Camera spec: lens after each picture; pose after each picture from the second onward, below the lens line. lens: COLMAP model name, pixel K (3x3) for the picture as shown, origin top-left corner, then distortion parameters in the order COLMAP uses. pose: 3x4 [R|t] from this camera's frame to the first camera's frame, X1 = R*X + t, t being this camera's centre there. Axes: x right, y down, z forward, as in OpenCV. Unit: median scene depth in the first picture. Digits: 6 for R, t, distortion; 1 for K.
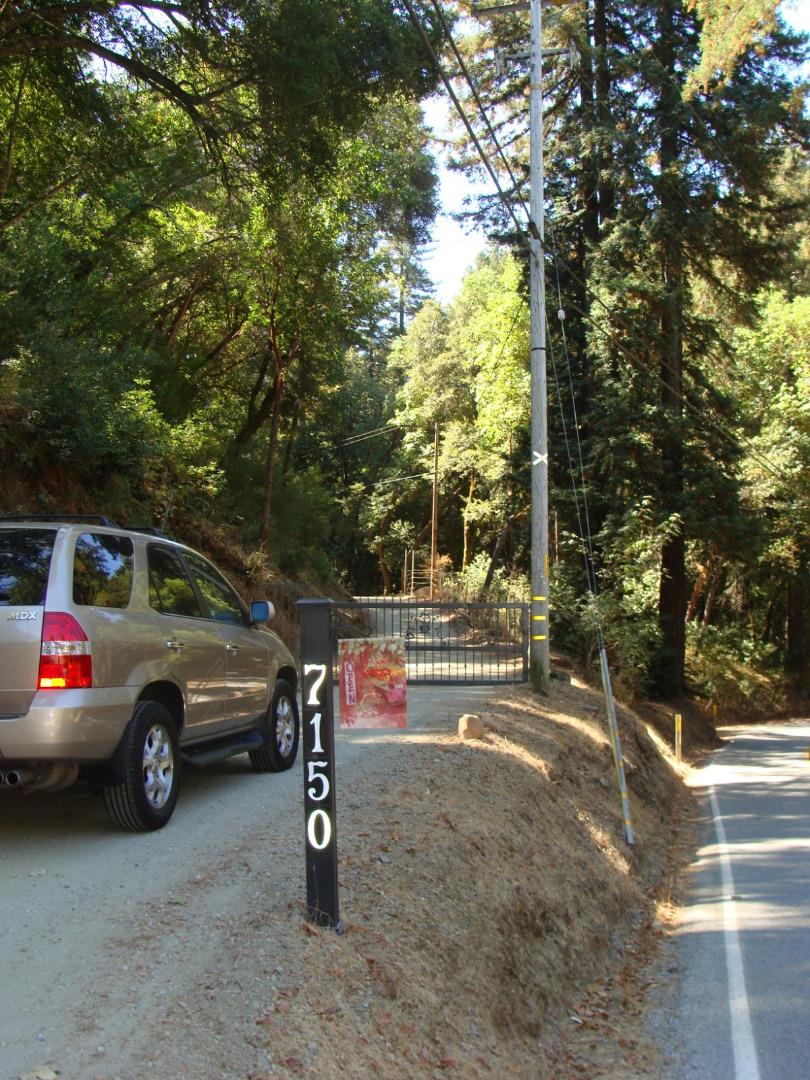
lens RADIAL K [[1232.6, 0, 405.0], [0, 1232.6, 540.0], [0, 0, 1]] dist [-0.200756, 0.305354]
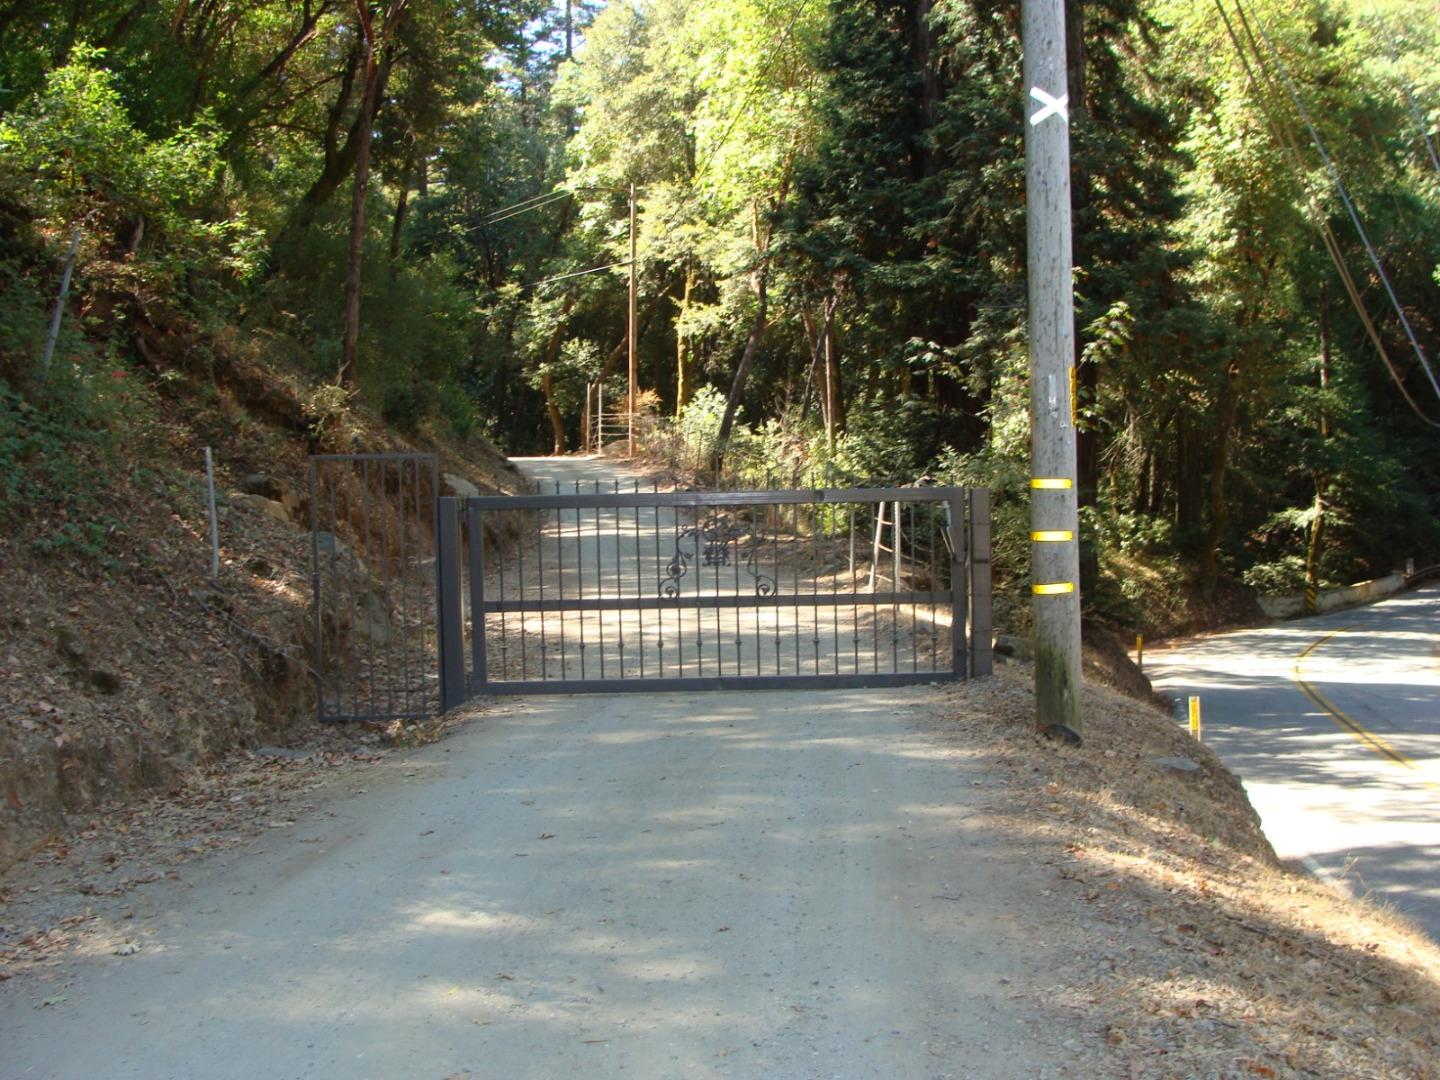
lens RADIAL K [[1643.5, 0, 720.0], [0, 1643.5, 540.0], [0, 0, 1]] dist [-0.200756, 0.305354]
pose [[0.995647, -0.026319, 0.089407, -0.009603], [0.017122, 0.994625, 0.102116, 0.003135], [-0.091614, -0.100140, 0.990747, 0.135741]]
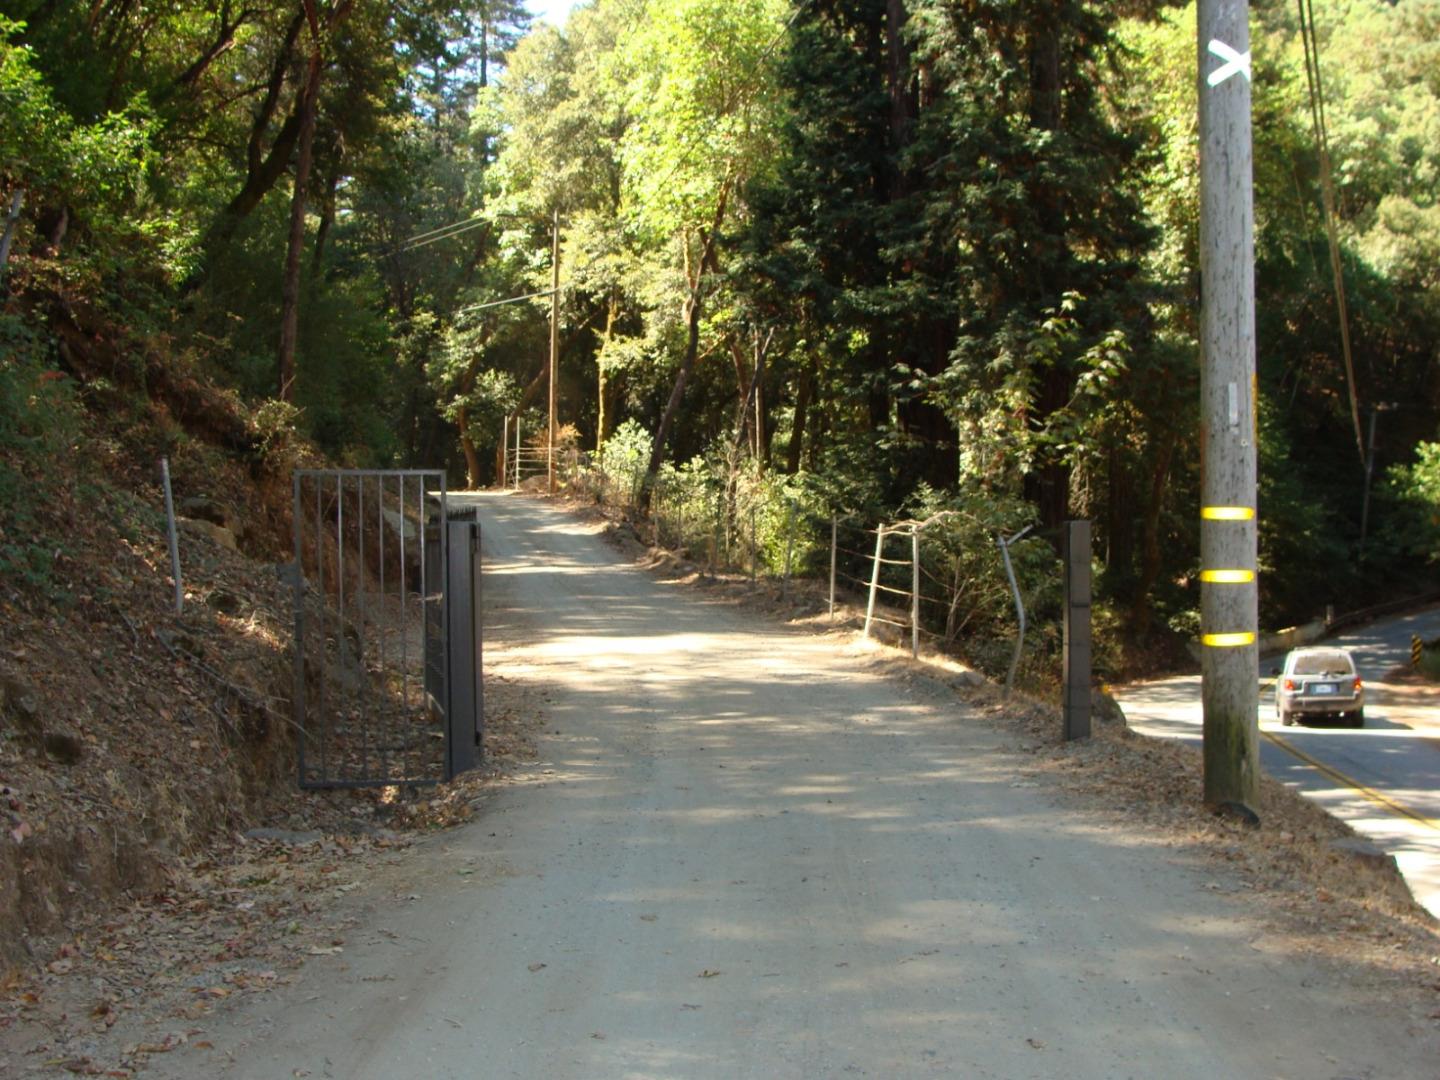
lens RADIAL K [[1643.5, 0, 720.0], [0, 1643.5, 540.0], [0, 0, 1]] dist [-0.200756, 0.305354]
pose [[0.987829, -0.011111, 0.155147, -0.021688], [-0.001006, 0.996968, 0.077802, 0.005868], [-0.155541, -0.077011, 0.984823, 0.161564]]
